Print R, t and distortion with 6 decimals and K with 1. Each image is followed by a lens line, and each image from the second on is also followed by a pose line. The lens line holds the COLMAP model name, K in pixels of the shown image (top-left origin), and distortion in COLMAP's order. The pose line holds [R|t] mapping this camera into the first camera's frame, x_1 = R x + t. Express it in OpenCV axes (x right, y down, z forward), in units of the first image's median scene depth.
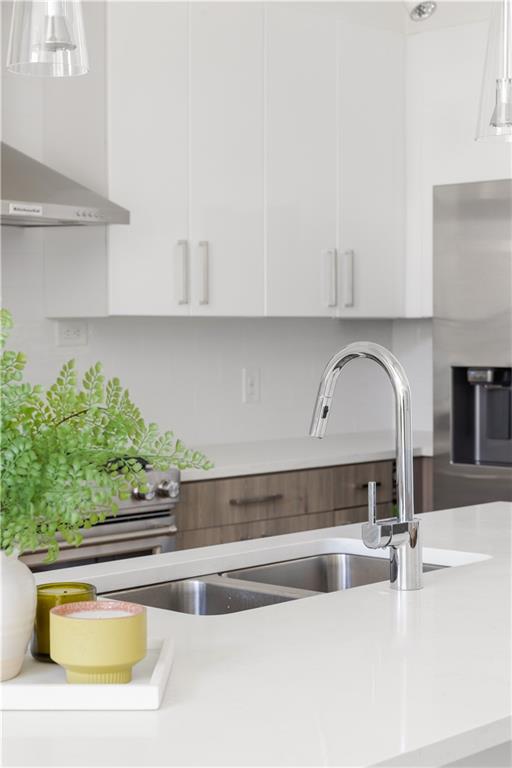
lens RADIAL K [[1458.5, 0, 256.0], [0, 1458.5, 384.0], [0, 0, 1]] dist [0.167535, 0.055723]
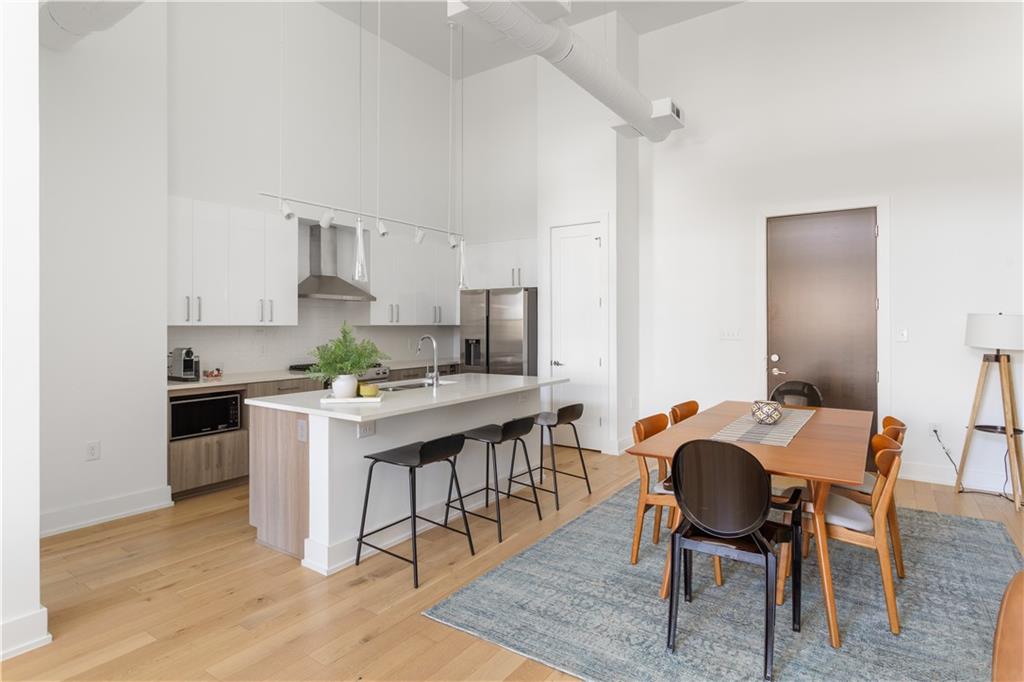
lens RADIAL K [[549.5, 0, 508.8], [0, 549.5, 327.1], [0, 0, 1]] dist [-0.002312, -0.000441]
pose [[0.988799, 0.002691, 0.149229, 0.037182], [0.002145, 0.999478, -0.032233, 0.002433], [-0.149238, 0.032192, 0.988277, -0.411938]]
